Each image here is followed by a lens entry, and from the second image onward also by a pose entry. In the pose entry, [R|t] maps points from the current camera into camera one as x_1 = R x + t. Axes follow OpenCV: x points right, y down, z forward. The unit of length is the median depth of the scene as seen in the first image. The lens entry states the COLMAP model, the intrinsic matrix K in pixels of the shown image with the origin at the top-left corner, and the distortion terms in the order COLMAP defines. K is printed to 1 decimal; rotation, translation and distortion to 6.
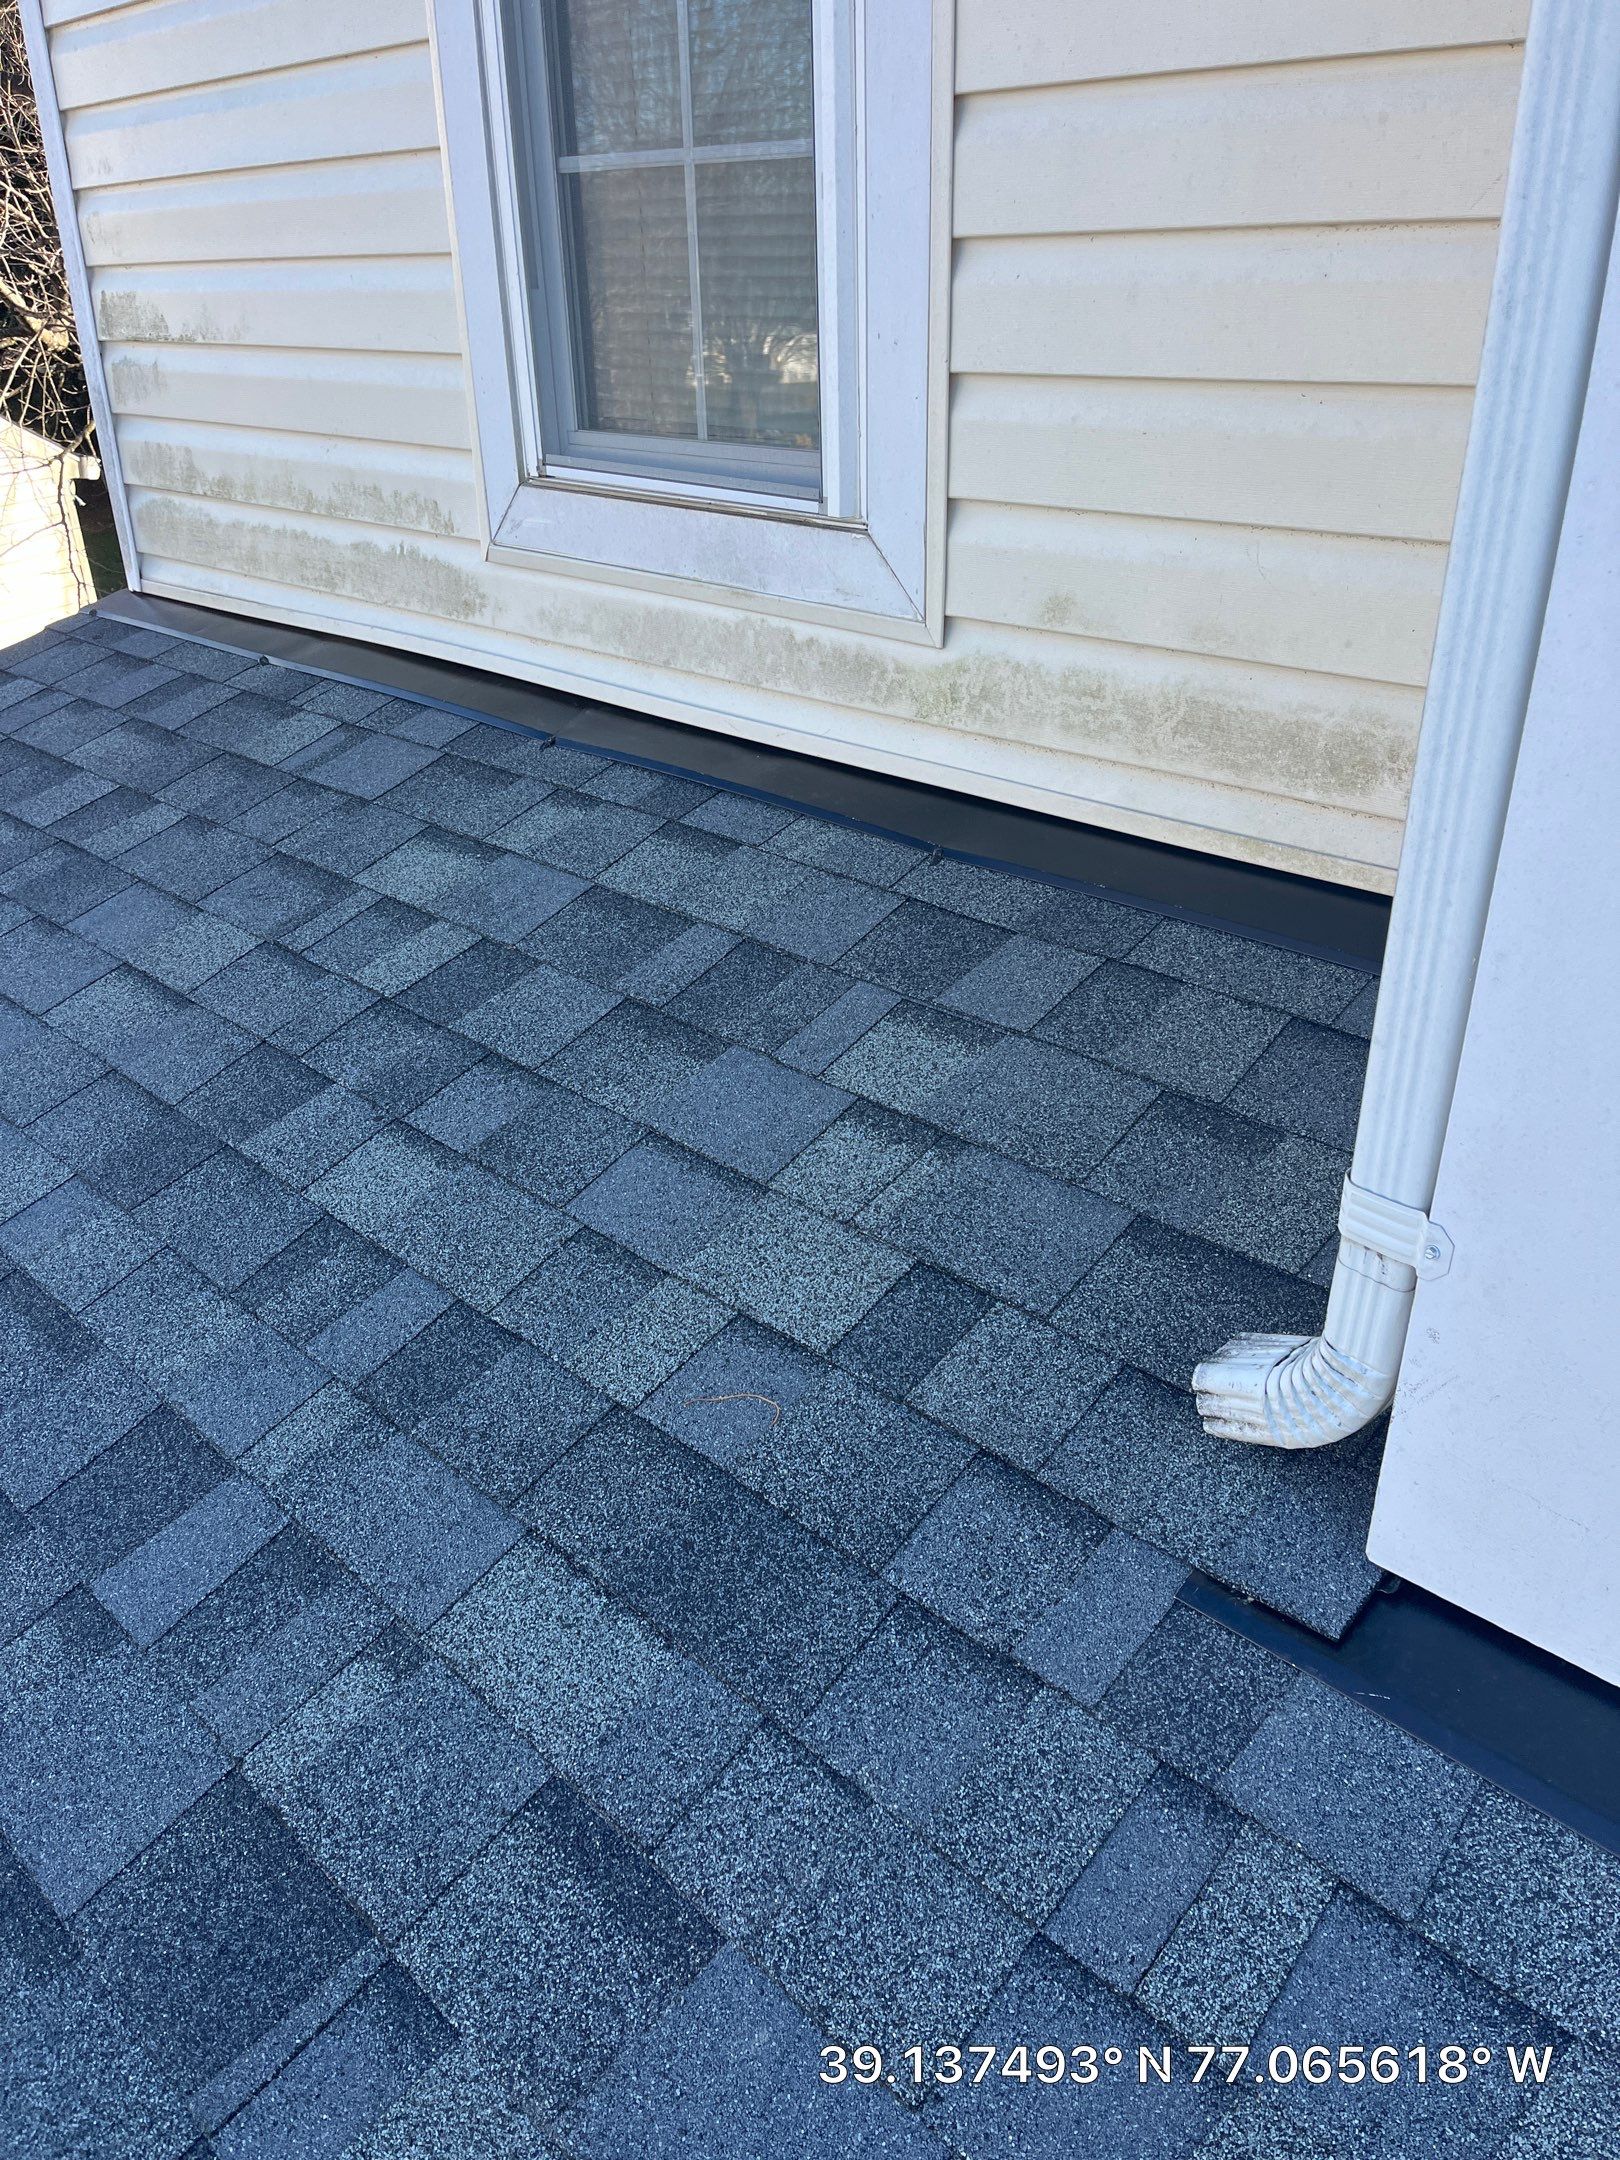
lens RADIAL K [[1638.9, 0, 810.0], [0, 1638.9, 1080.0], [0, 0, 1]] dist [0.048137, -0.012812]
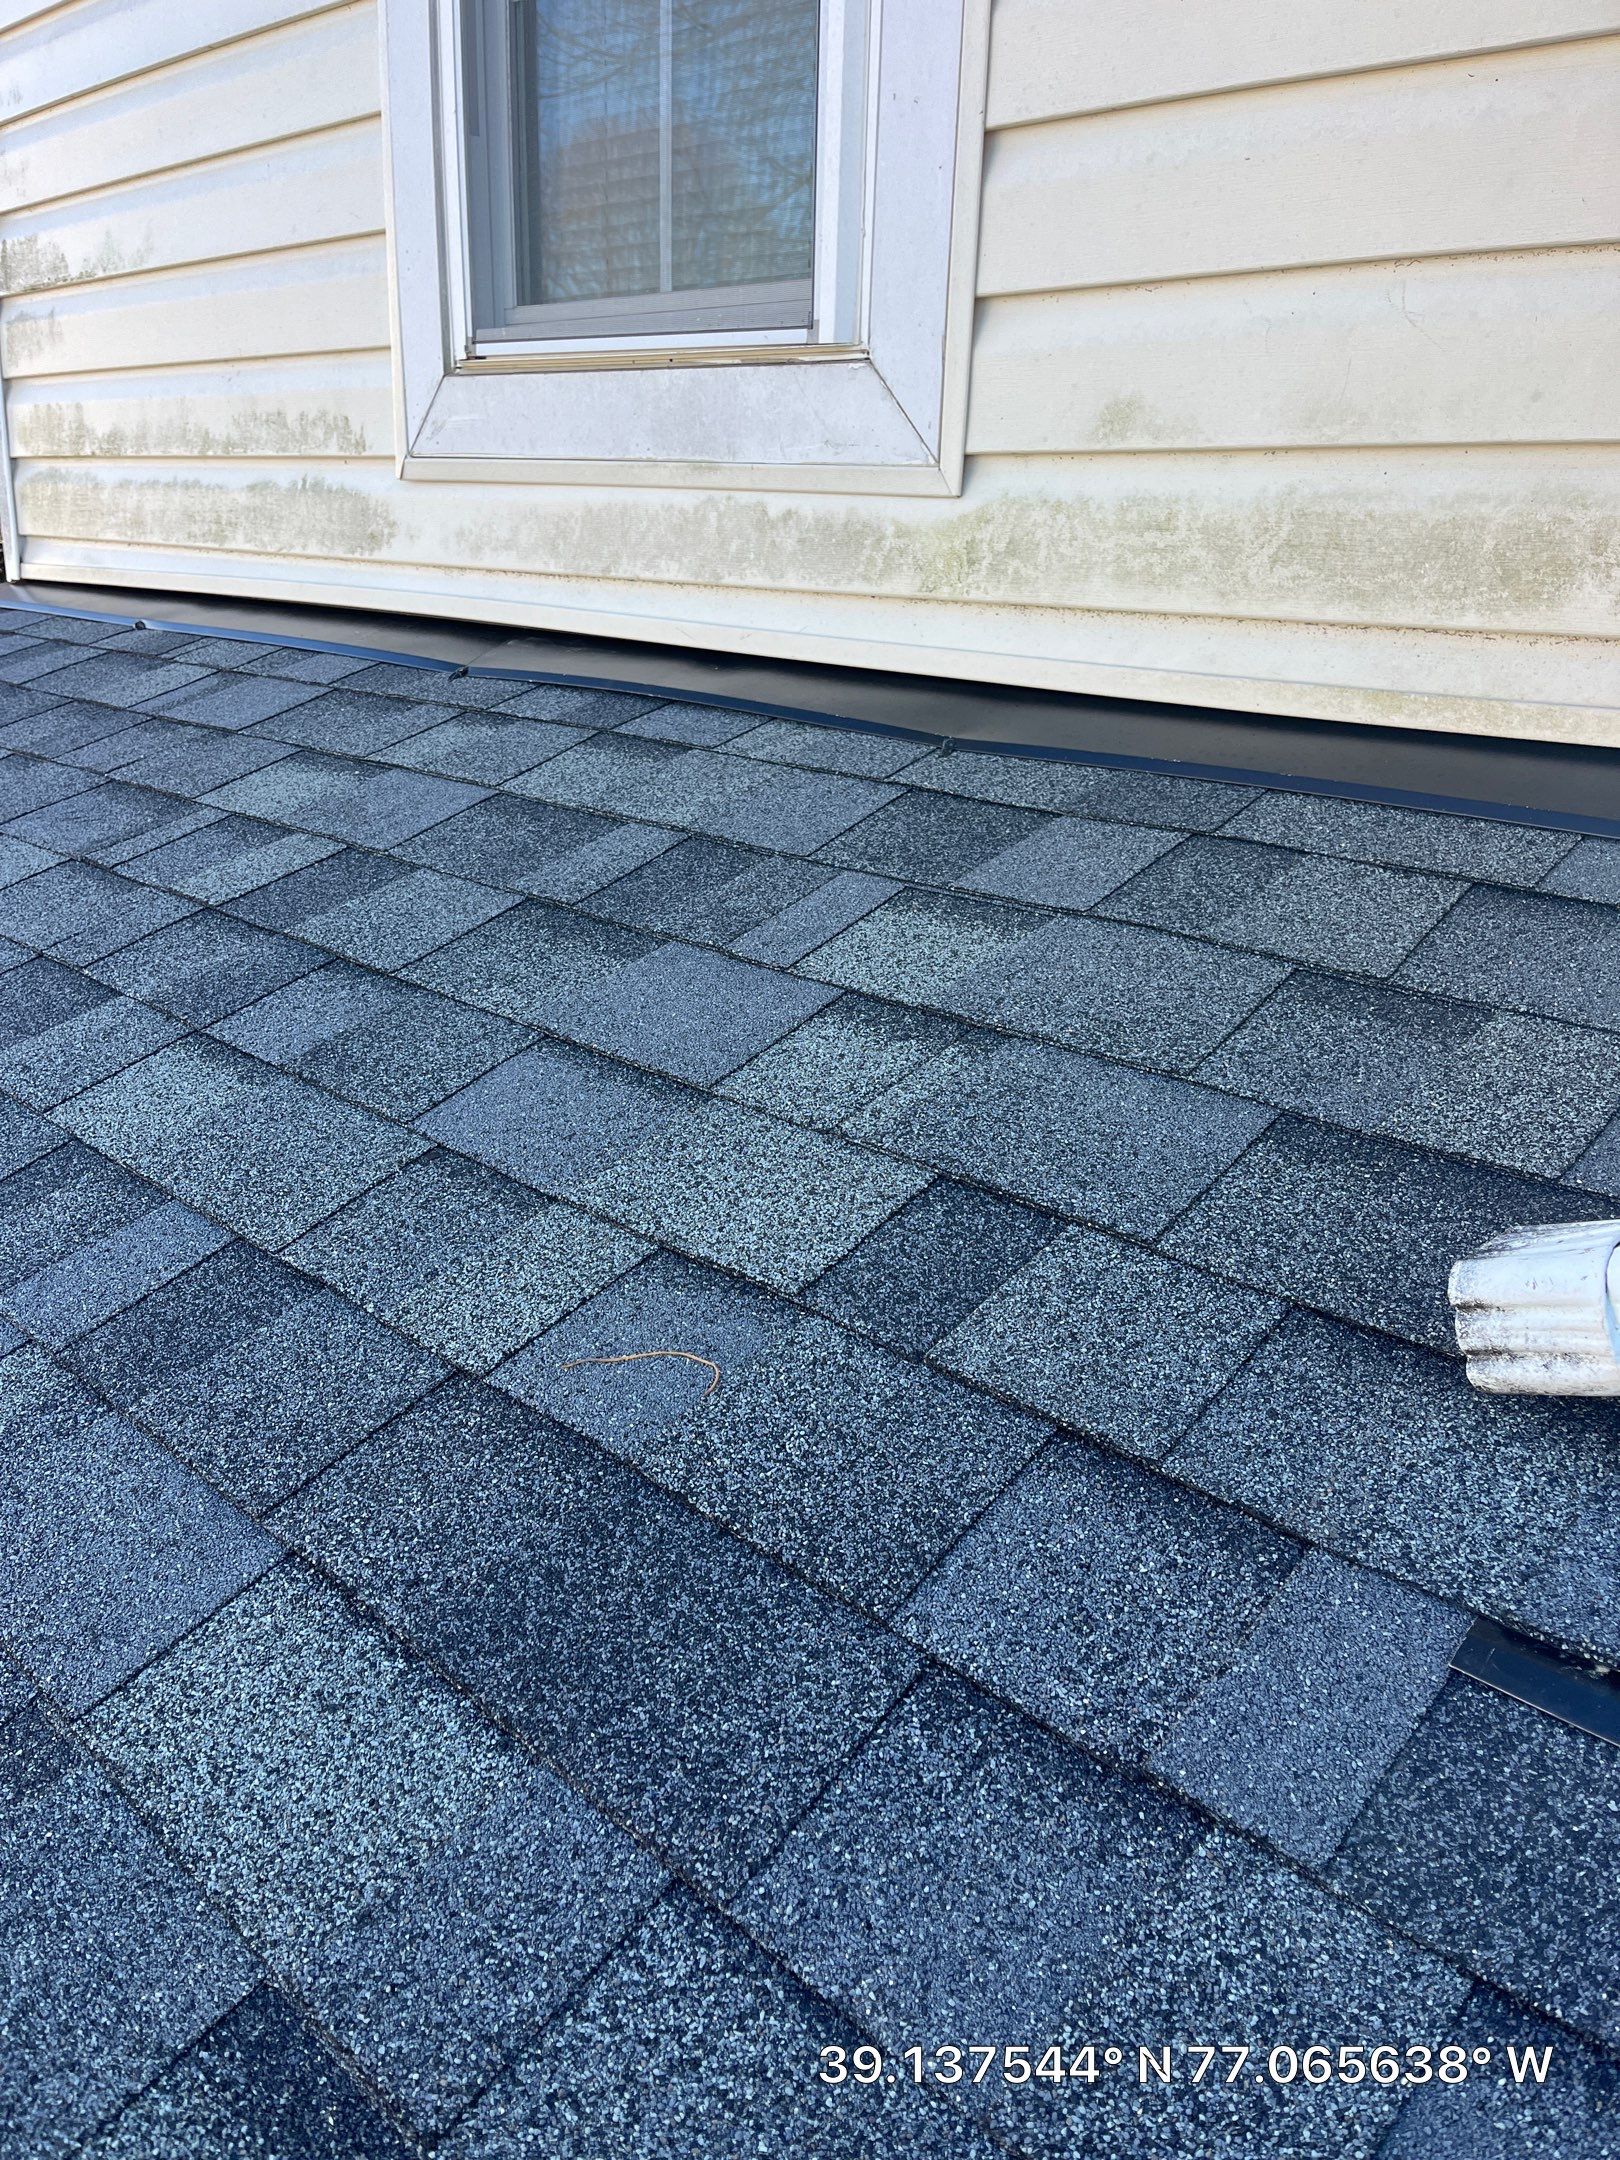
lens RADIAL K [[1682.3, 0, 762.9], [0, 1682.3, 1043.5], [0, 0, 1]] dist [0.004267, 0.073948]
pose [[0.999352, 0.035841, 0.003415, -0.007240], [-0.034948, 0.988481, -0.147257, 0.141315], [-0.008654, 0.147042, 0.989092, 0.298897]]
